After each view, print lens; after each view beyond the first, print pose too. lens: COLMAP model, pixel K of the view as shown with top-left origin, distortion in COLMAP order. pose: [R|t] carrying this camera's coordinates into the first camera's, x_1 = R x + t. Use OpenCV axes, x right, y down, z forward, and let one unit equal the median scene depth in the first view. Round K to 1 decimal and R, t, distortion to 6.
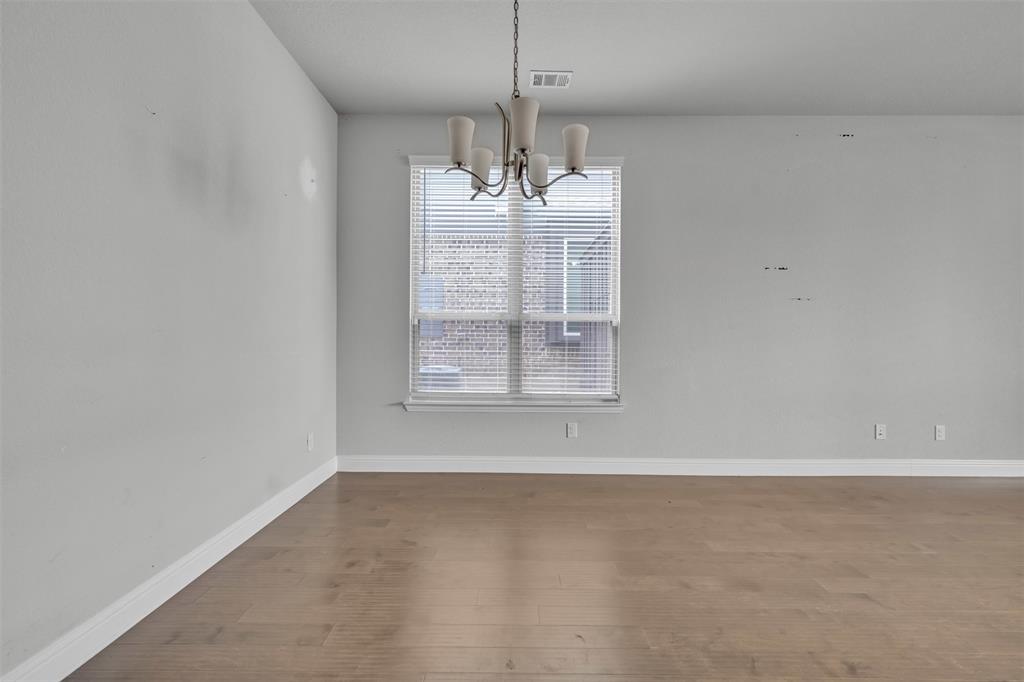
lens RADIAL K [[430.5, 0, 512.0], [0, 430.5, 341.0], [0, 0, 1]] dist [-0.002459, -0.000334]
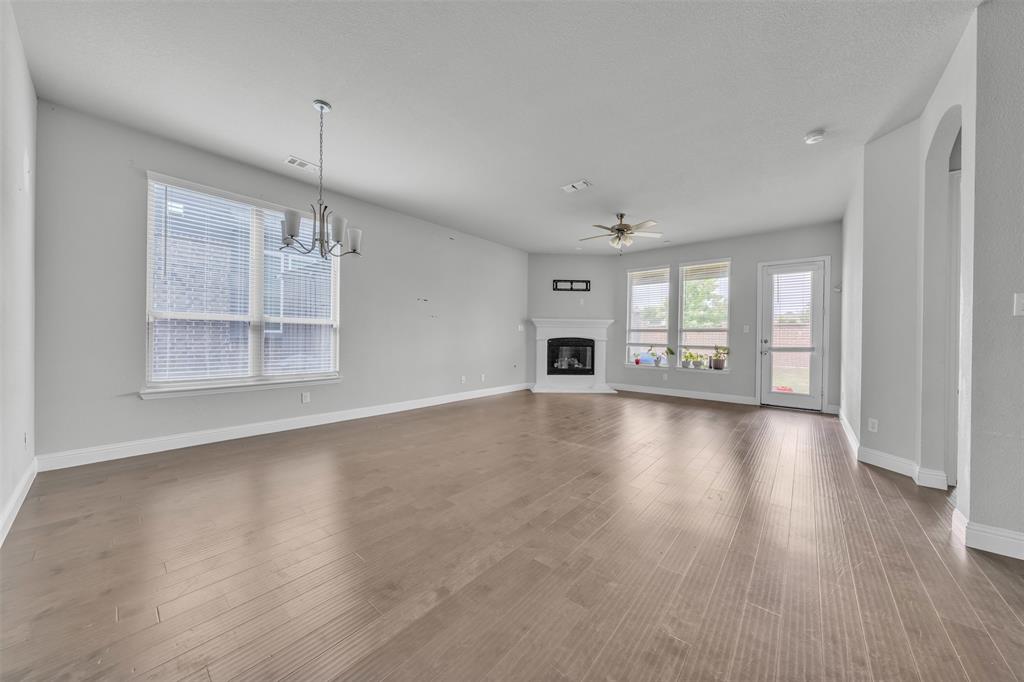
lens RADIAL K [[345.8, 0, 513.8], [0, 345.8, 338.4], [0, 0, 1]] dist [-0.001622, -0.000135]
pose [[0.636556, 0.001719, 0.771228, -0.316068], [-0.003588, 0.999993, 0.000733, 0.000765], [-0.771222, -0.003234, 0.636558, -0.299786]]
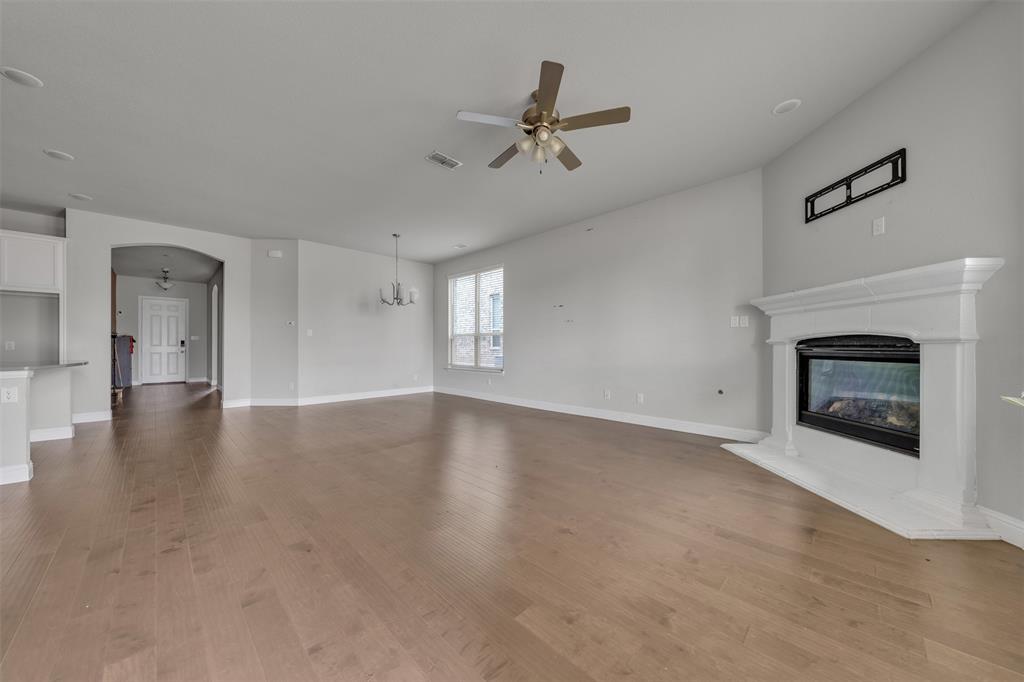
lens RADIAL K [[352.5, 0, 513.3], [0, 352.5, 342.4], [0, 0, 1]] dist [-0.000995, -0.000063]
pose [[0.719543, -0.013092, -0.694324, 1.556811], [0.000385, 0.999830, -0.018455, 0.026068], [0.694448, 0.013012, 0.719426, -0.295902]]
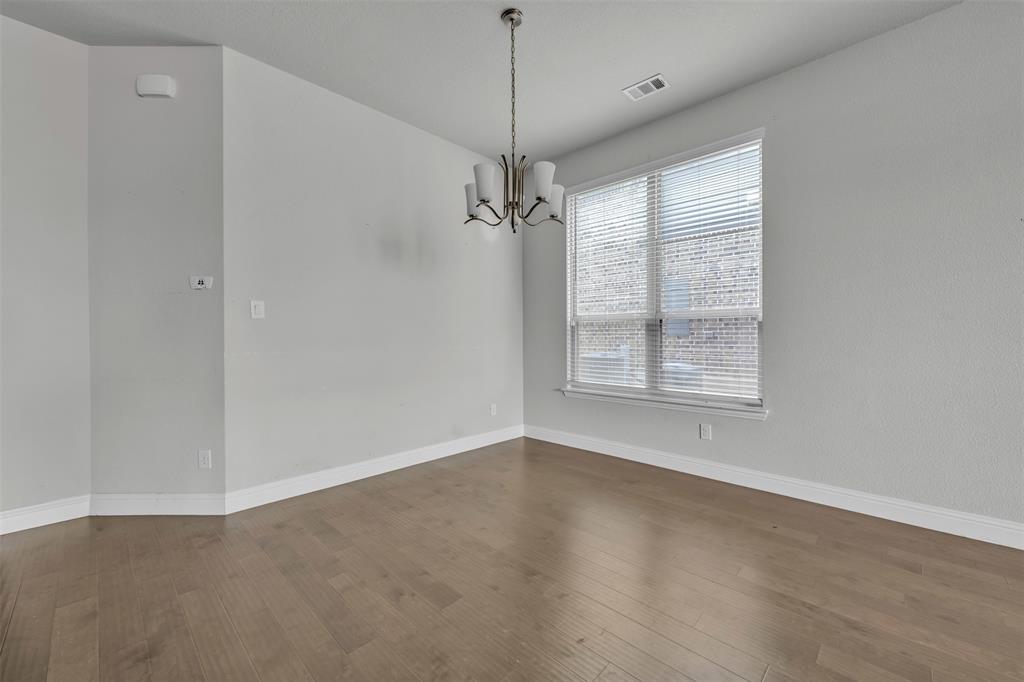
lens RADIAL K [[410.5, 0, 513.6], [0, 410.5, 337.5], [0, 0, 1]] dist [0.000294, 0.000002]
pose [[0.721845, -0.007386, -0.692015, 0.456492], [0.002577, 0.999965, -0.007986, 0.004129], [0.692050, 0.003981, 0.721838, 0.047470]]
